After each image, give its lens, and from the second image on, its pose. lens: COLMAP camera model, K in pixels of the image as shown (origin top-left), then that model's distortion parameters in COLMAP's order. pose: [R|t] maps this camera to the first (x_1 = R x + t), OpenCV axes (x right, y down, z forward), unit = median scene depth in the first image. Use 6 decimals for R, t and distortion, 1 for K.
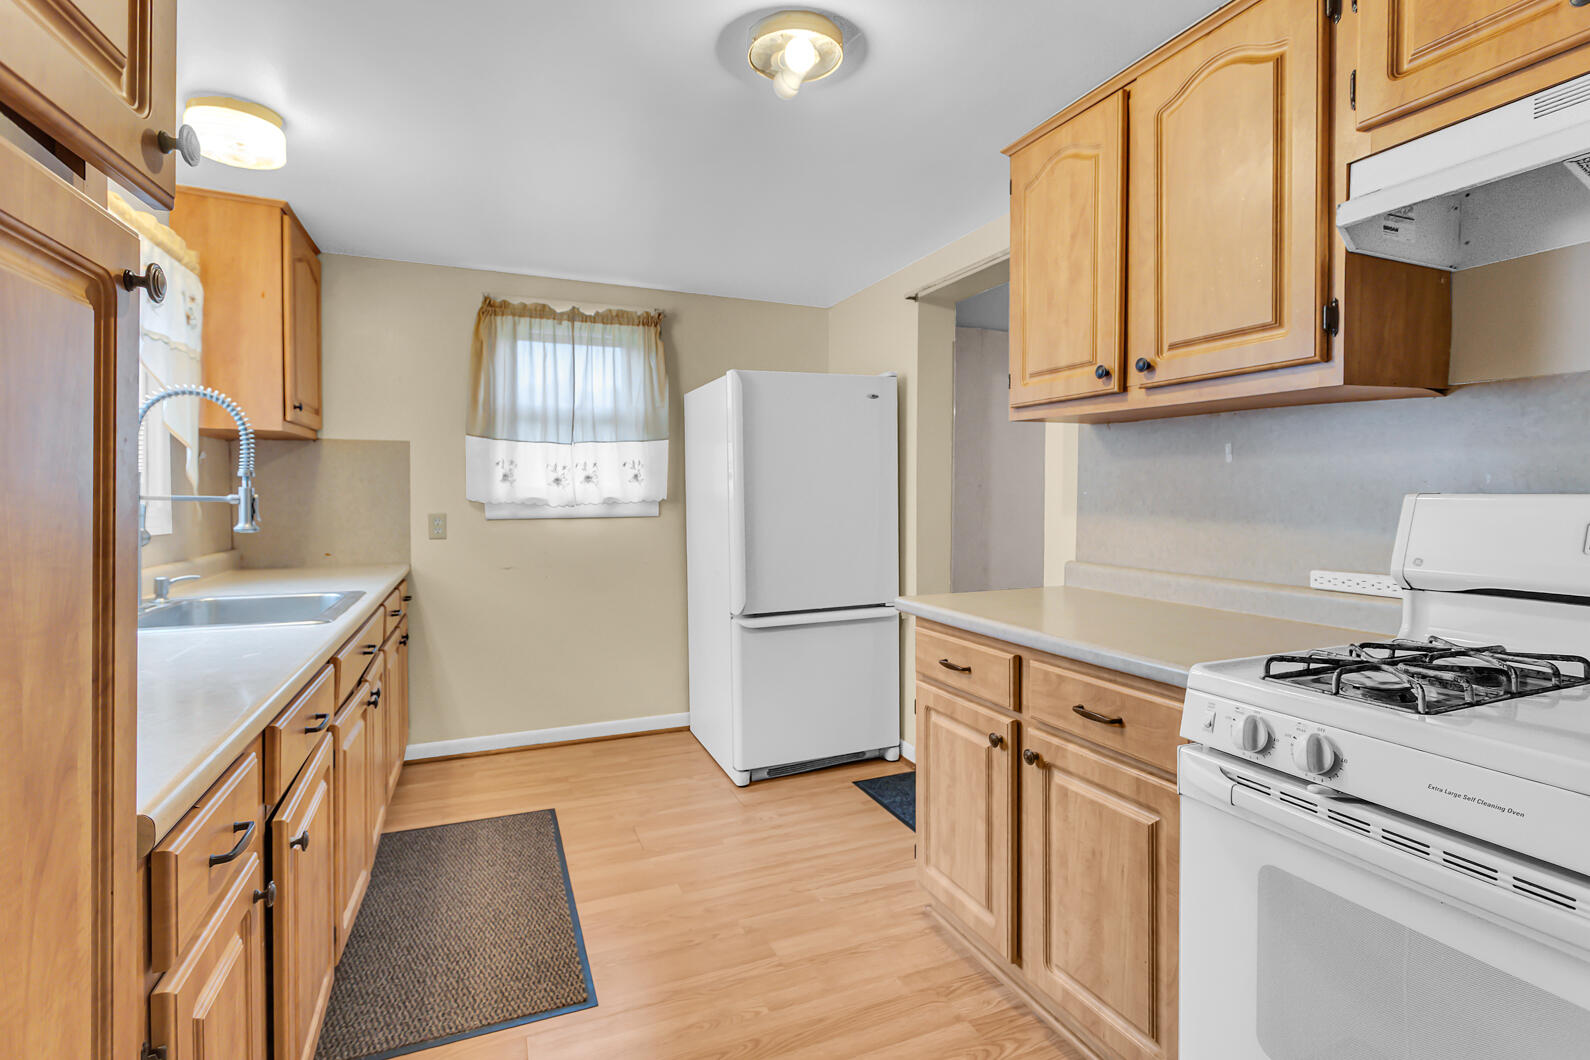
lens RADIAL K [[759.4, 0, 799.3], [0, 759.4, 494.2], [0, 0, 1]] dist [0.001478, 0.000154]
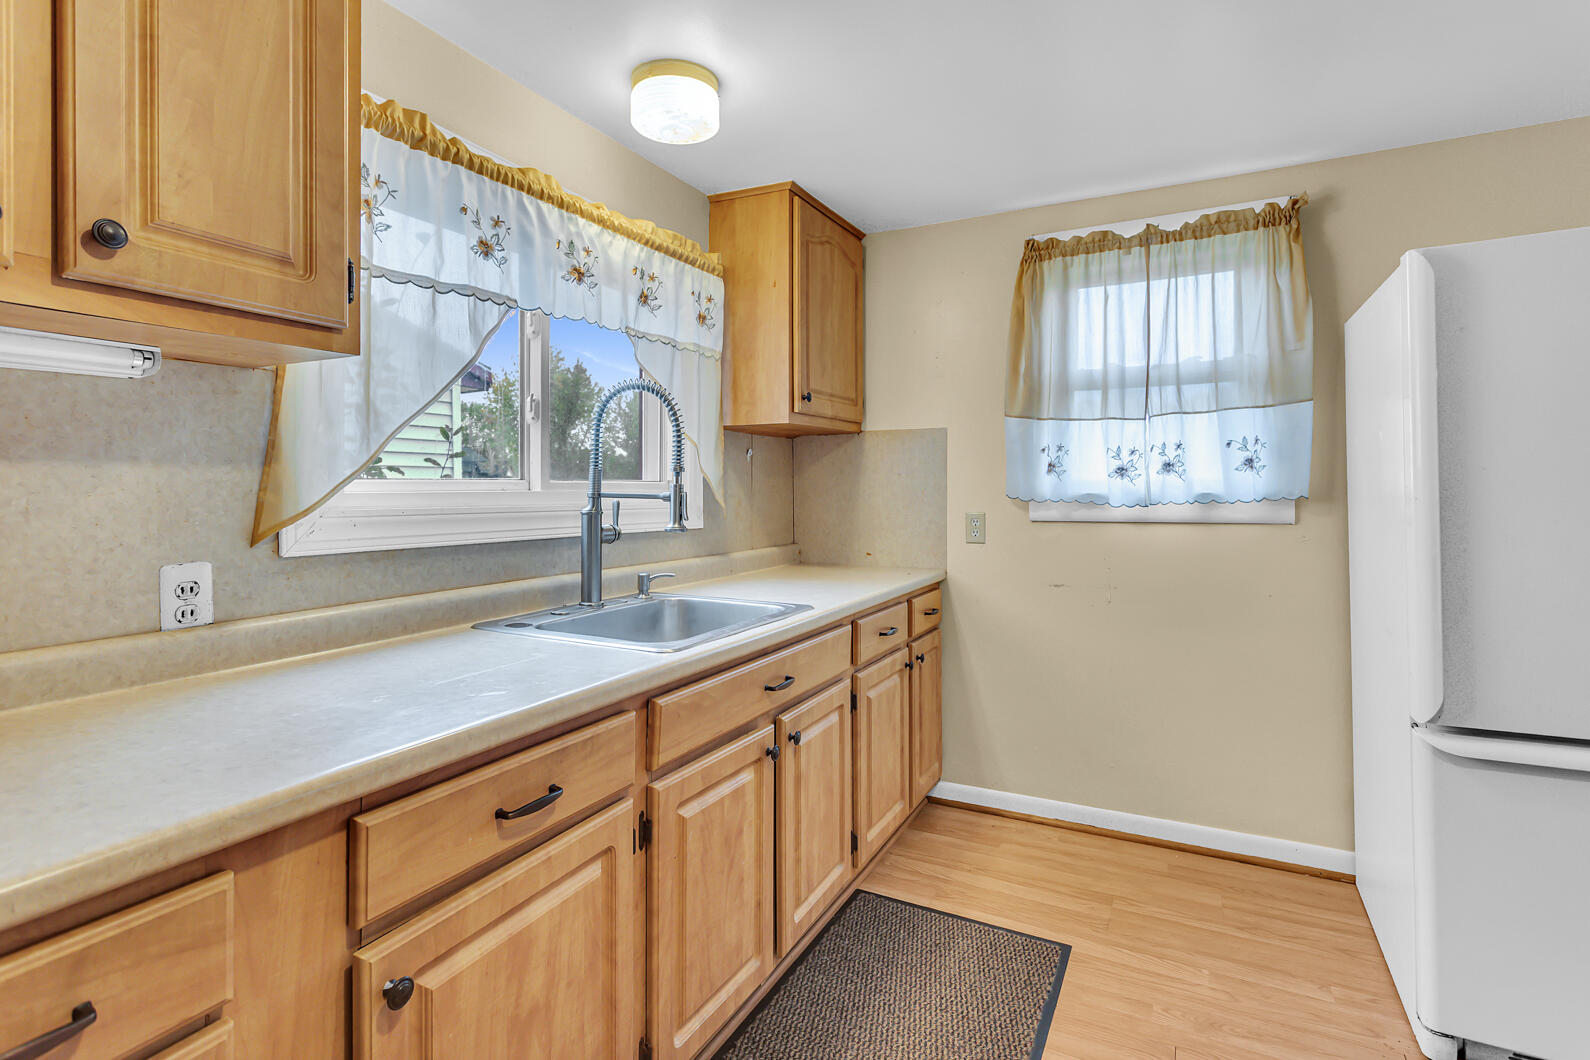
lens RADIAL K [[759.4, 0, 791.0], [0, 759.4, 488.3], [0, 0, 1]] dist [0.001478, 0.000154]
pose [[0.633469, -0.001853, -0.773766, 0.041514], [0.003376, 0.999994, 0.000369, -0.002170], [0.773761, -0.002846, 0.633472, 0.301914]]
